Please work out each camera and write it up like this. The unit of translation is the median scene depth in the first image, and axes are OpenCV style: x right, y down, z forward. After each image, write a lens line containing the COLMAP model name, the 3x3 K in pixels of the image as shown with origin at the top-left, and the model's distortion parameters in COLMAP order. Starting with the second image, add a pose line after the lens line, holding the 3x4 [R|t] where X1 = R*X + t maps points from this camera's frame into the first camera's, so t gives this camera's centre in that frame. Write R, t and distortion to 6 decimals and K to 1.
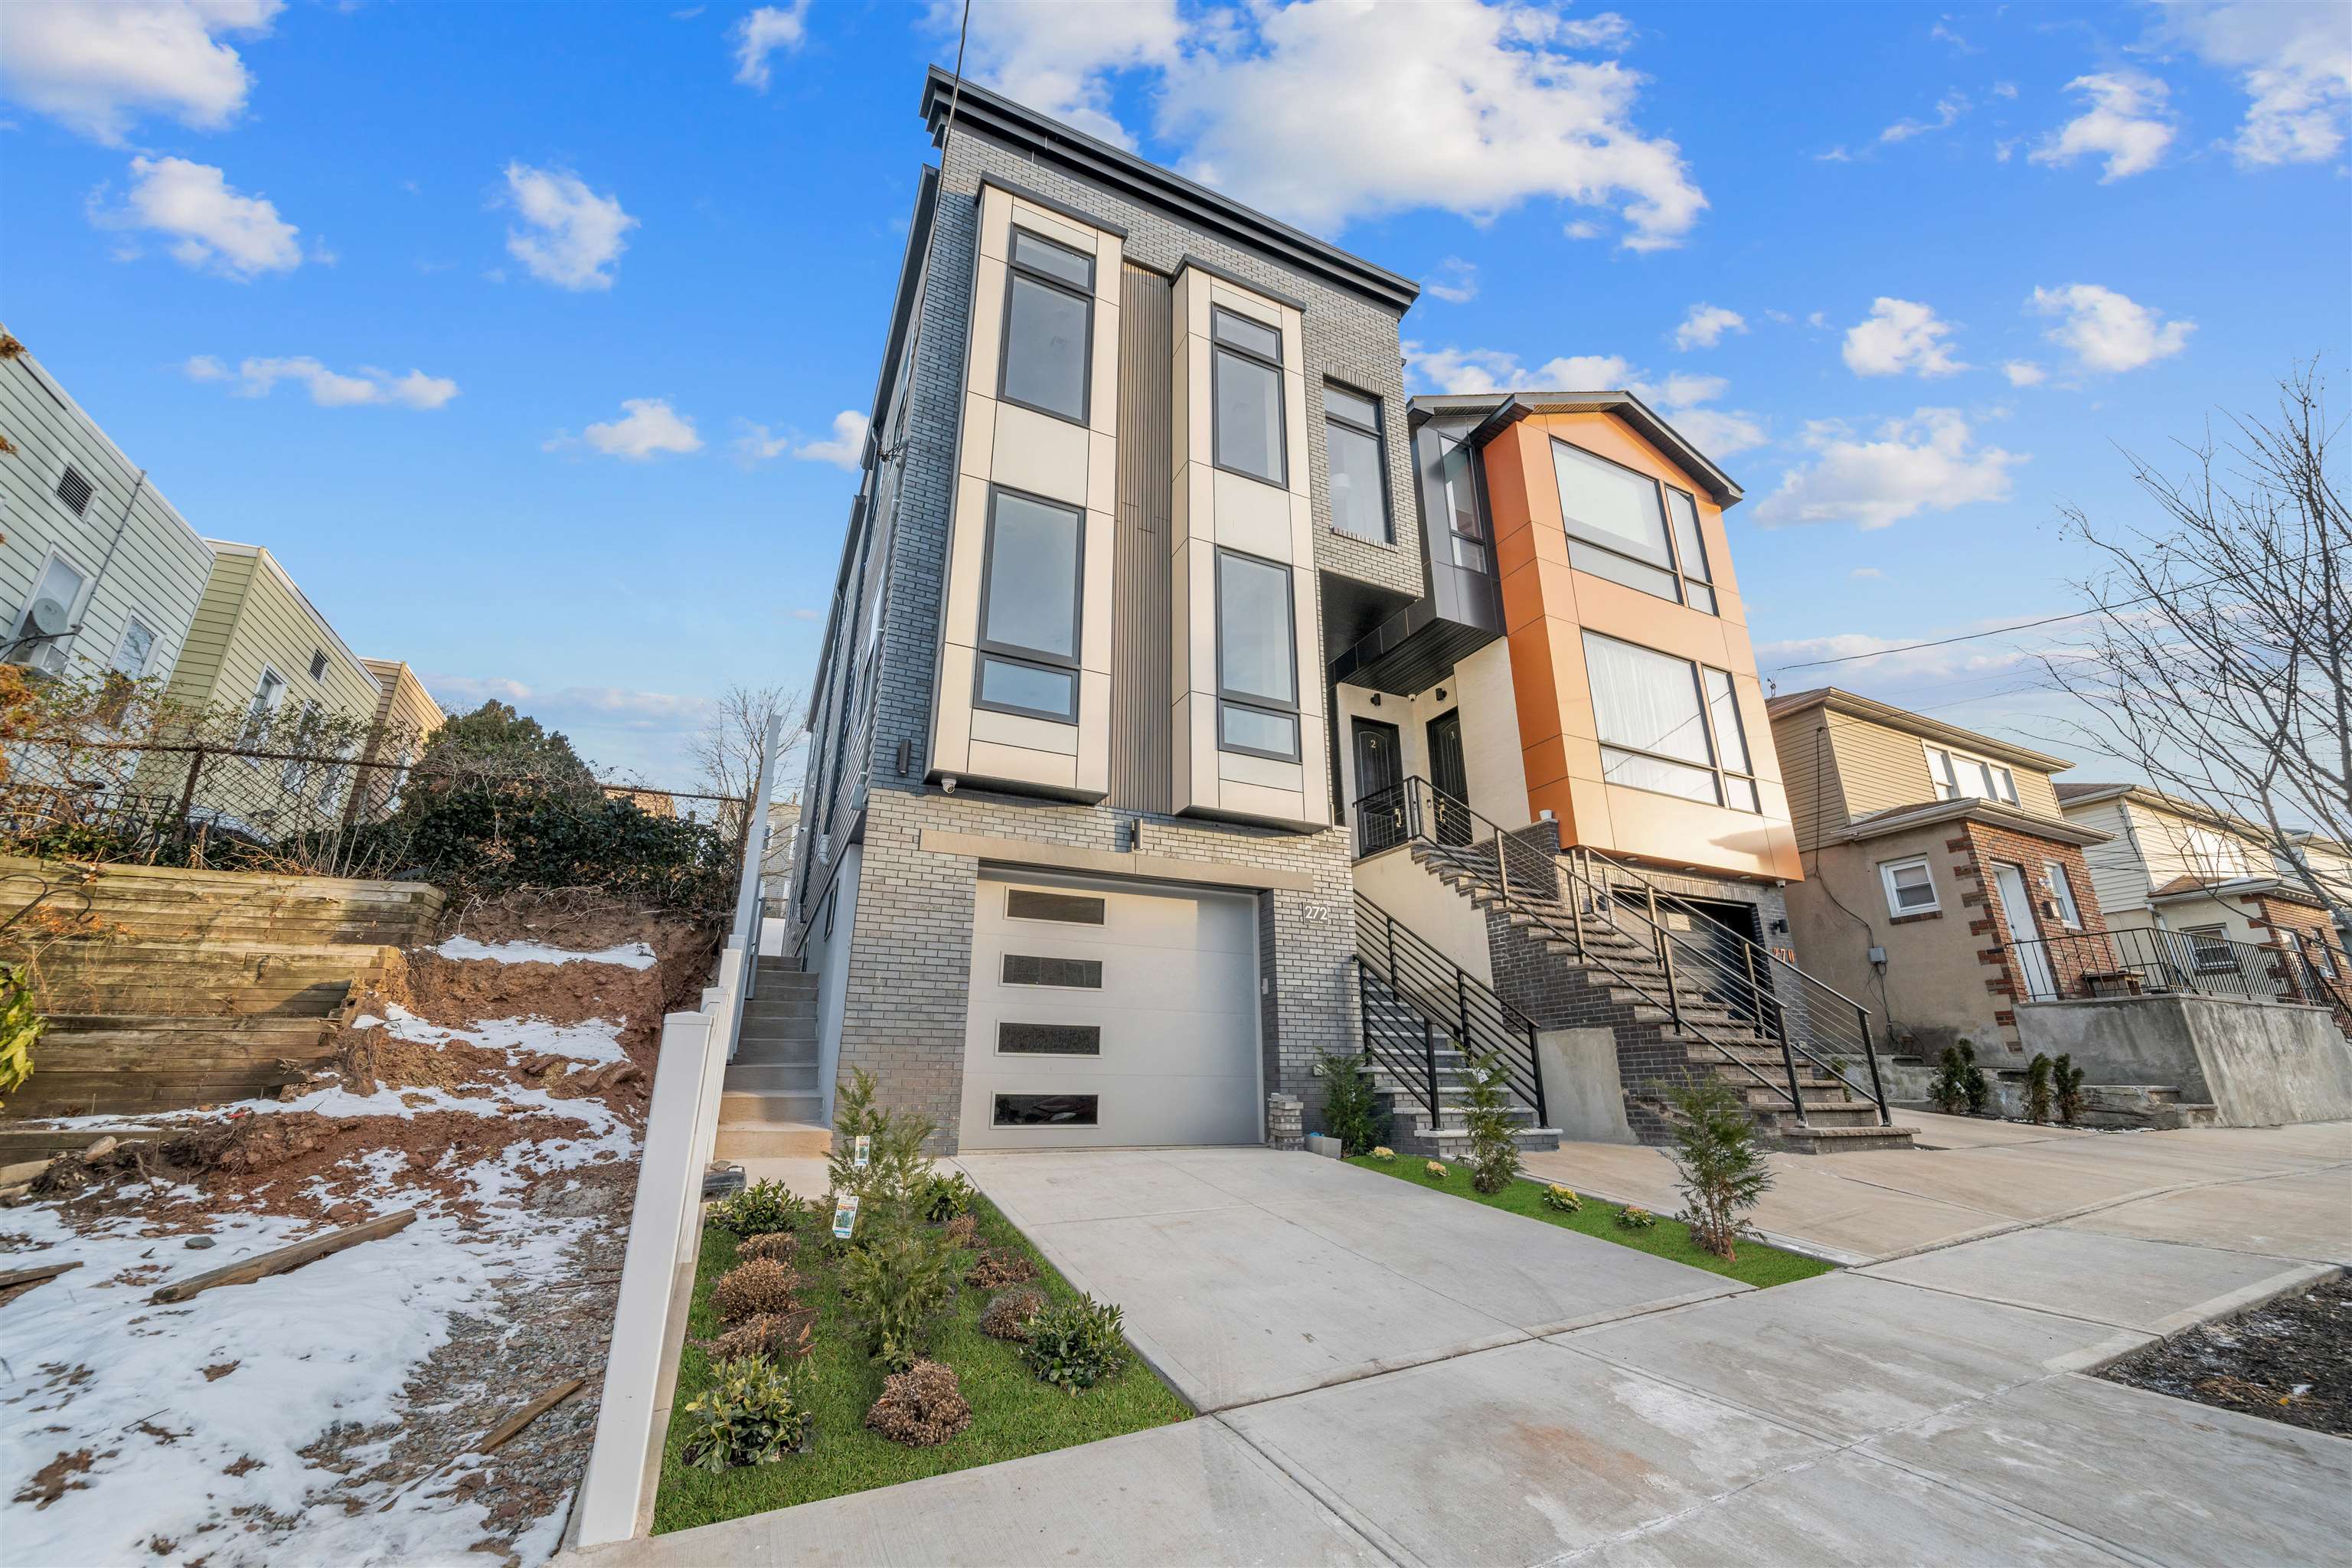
lens RADIAL K [[912.8, 0, 1176.0], [0, 912.8, 784.0], [0, 0, 1]] dist [-0.004207, 0.000361]
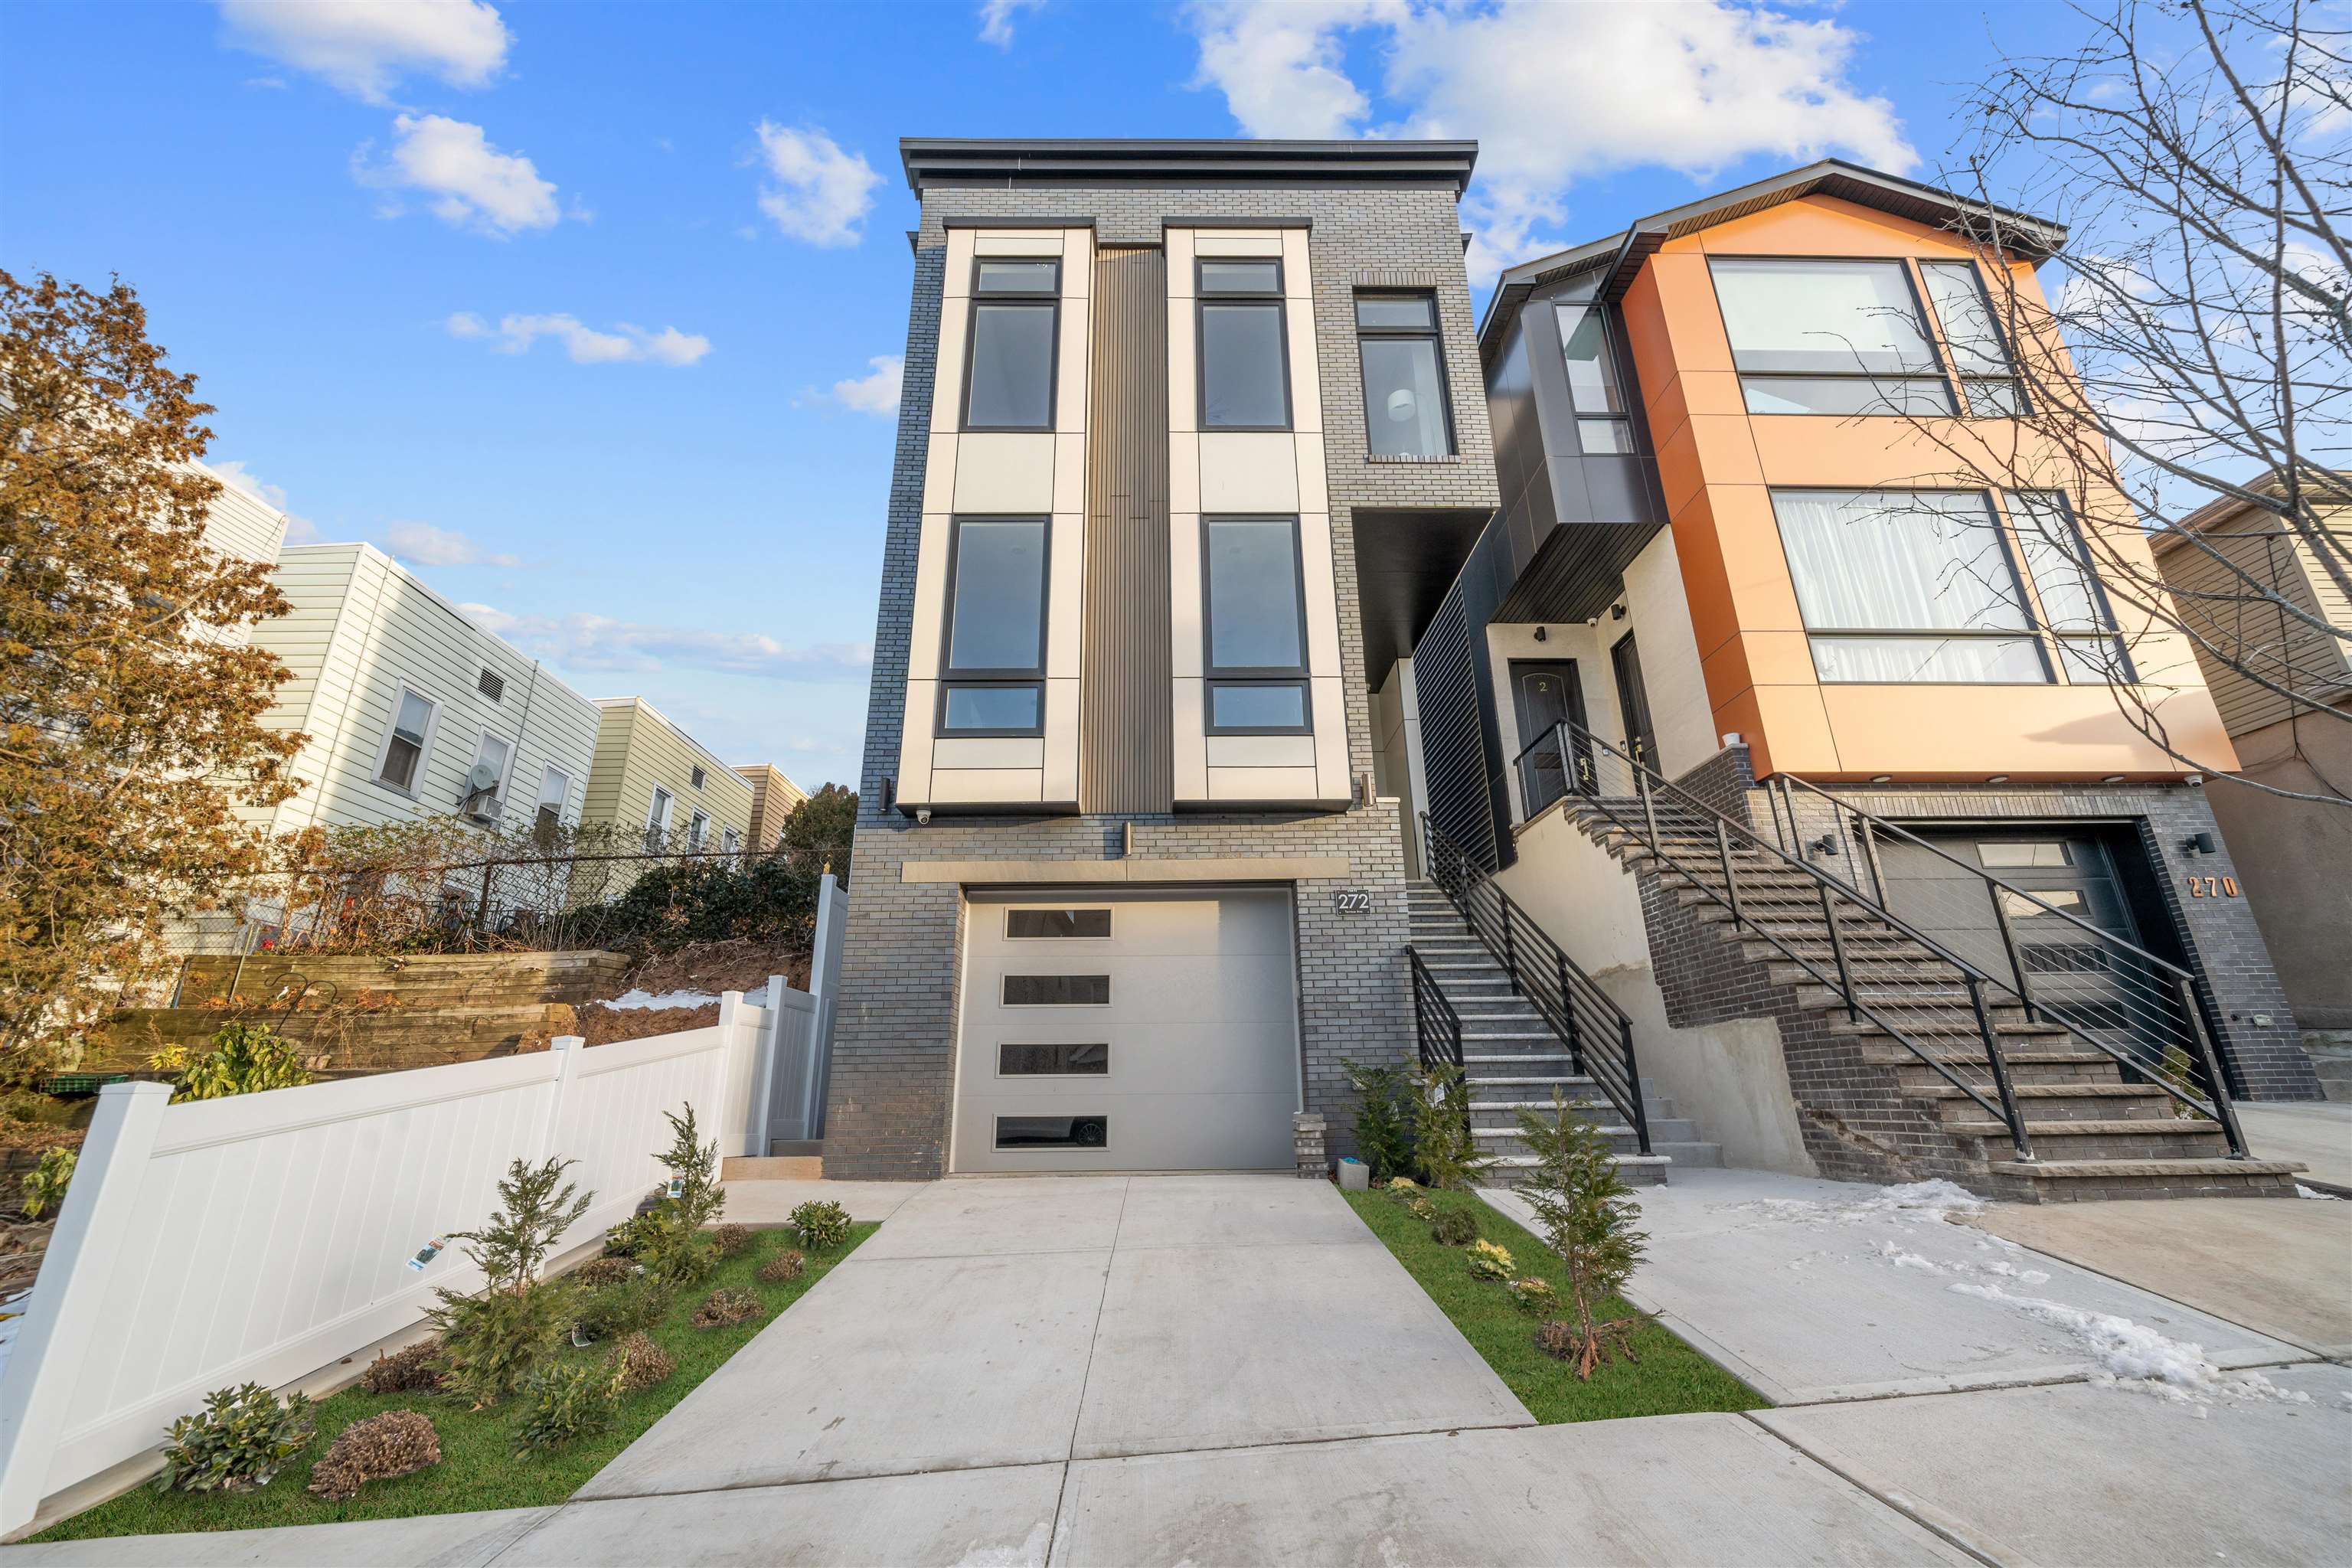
lens RADIAL K [[912.8, 0, 1176.0], [0, 912.8, 784.0], [0, 0, 1]] dist [-0.004207, 0.000361]
pose [[0.910204, -0.146699, -0.387309, 0.357615], [0.146698, 0.988734, -0.029748, 0.032625], [0.387310, -0.029741, 0.921470, 0.142293]]
